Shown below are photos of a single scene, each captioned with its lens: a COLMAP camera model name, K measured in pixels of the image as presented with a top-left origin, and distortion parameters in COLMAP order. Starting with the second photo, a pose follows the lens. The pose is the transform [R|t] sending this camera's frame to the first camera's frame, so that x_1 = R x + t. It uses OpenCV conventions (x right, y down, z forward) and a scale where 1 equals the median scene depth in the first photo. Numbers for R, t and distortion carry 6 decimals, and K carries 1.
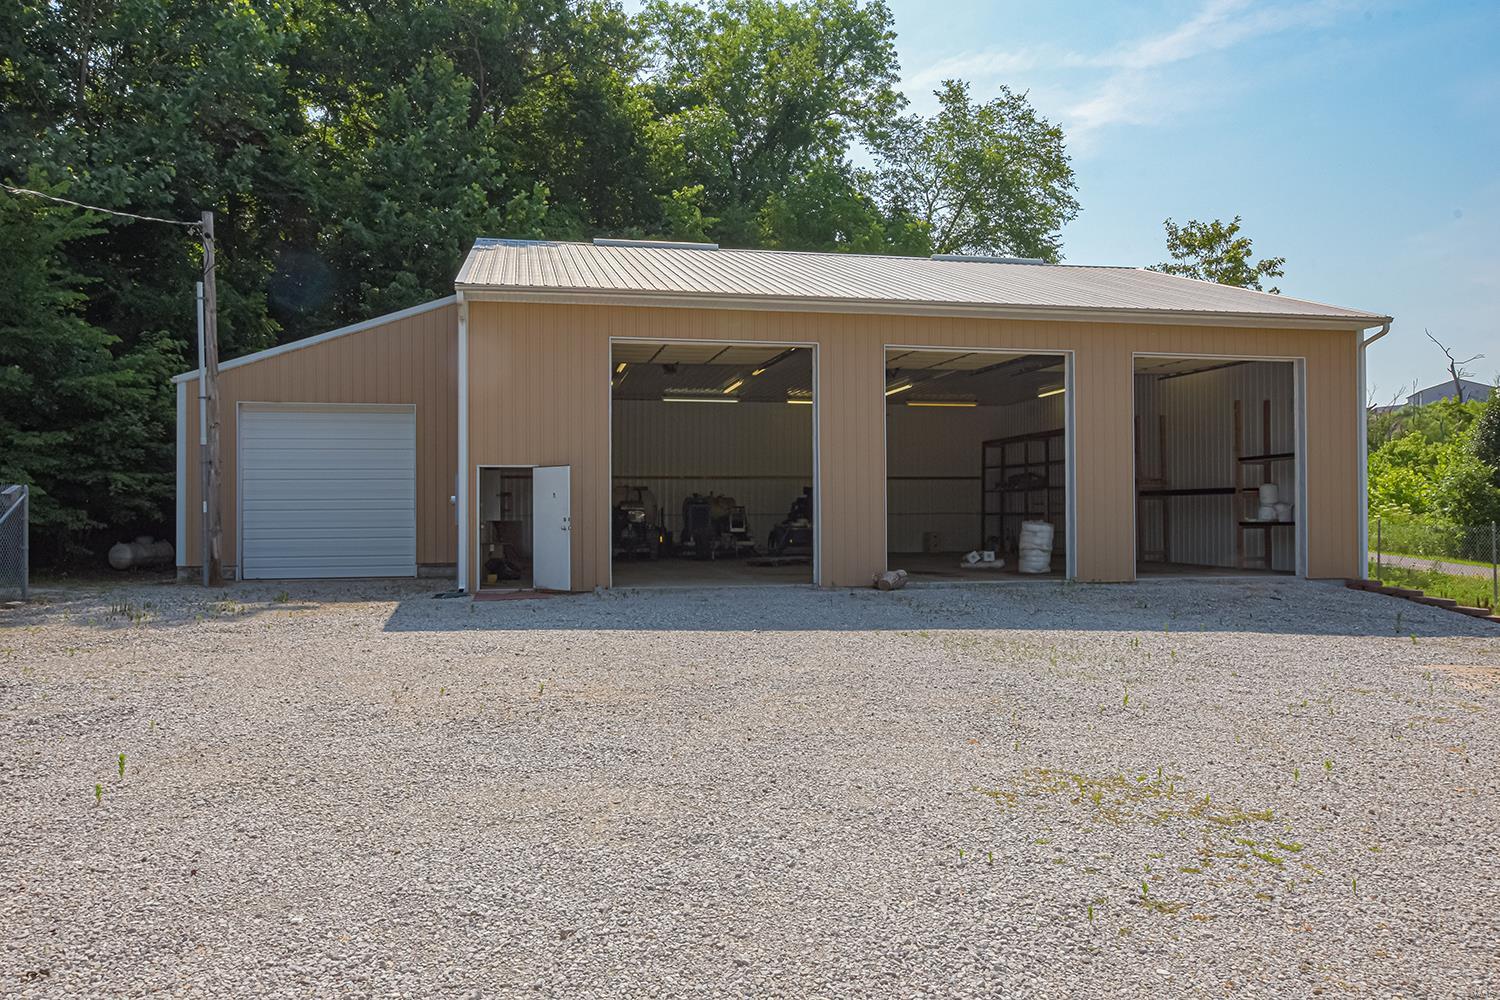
lens RADIAL K [[1083.4, 0, 750.0], [0, 1083.4, 500.0], [0, 0, 1]] dist [0.029523, 0.000180]
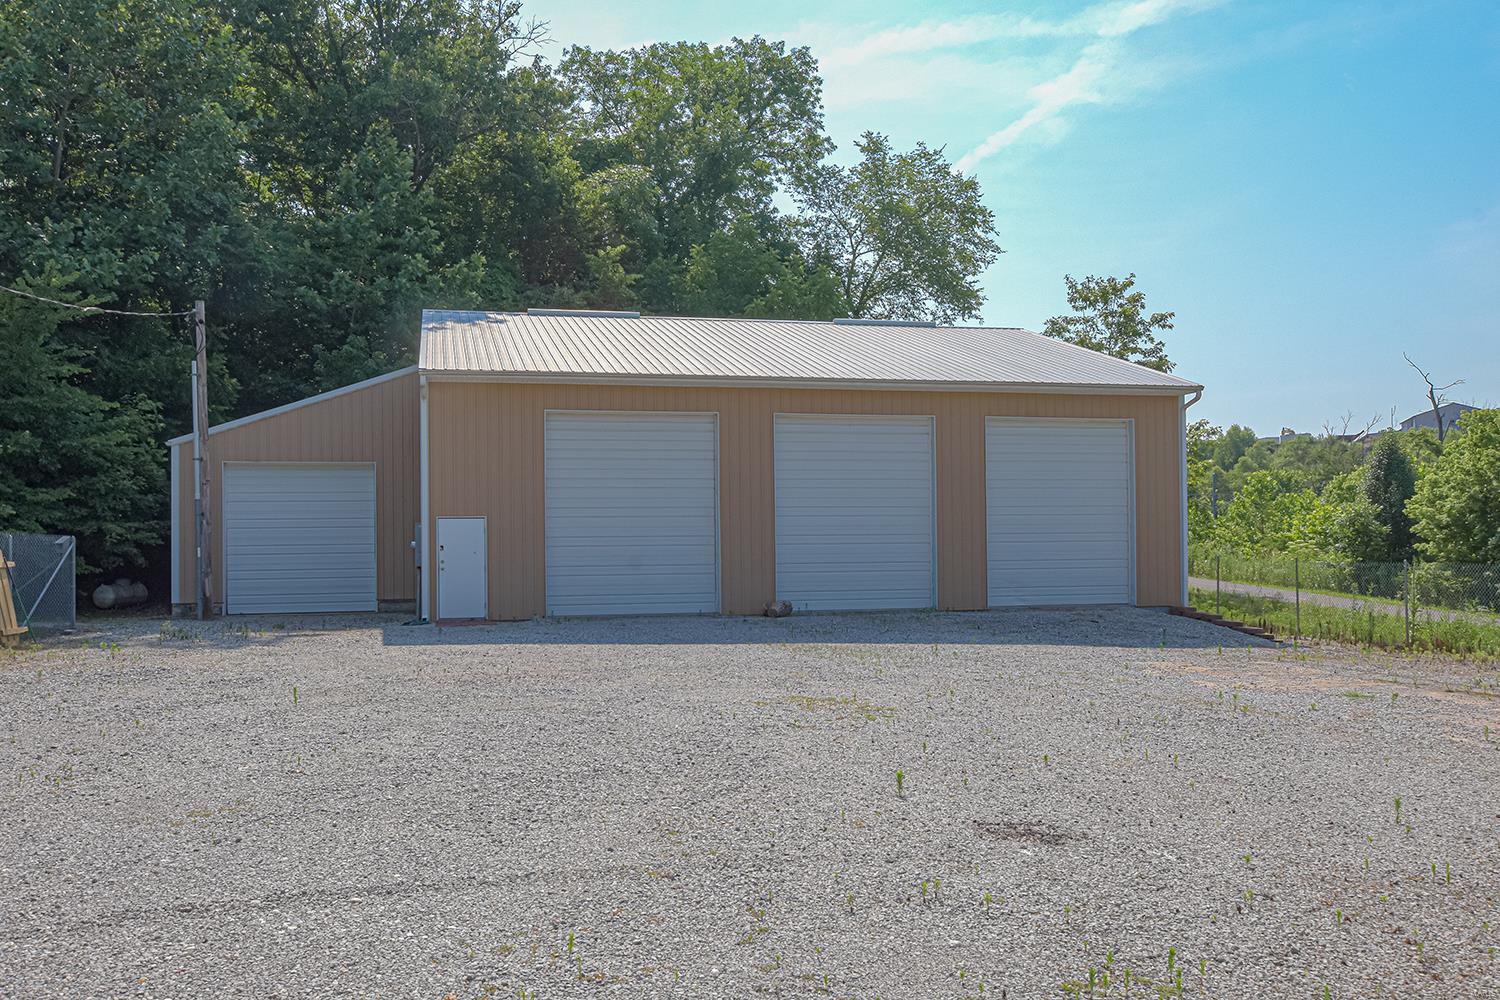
lens RADIAL K [[1526.5, 0, 749.1], [0, 1526.5, 504.2], [0, 0, 1]] dist [-0.000548, 0.000862]
pose [[0.999841, -0.006412, 0.016628, 0.047462], [0.006733, 0.999792, -0.019275, -0.007180], [-0.016501, 0.019384, 0.999676, -0.477976]]
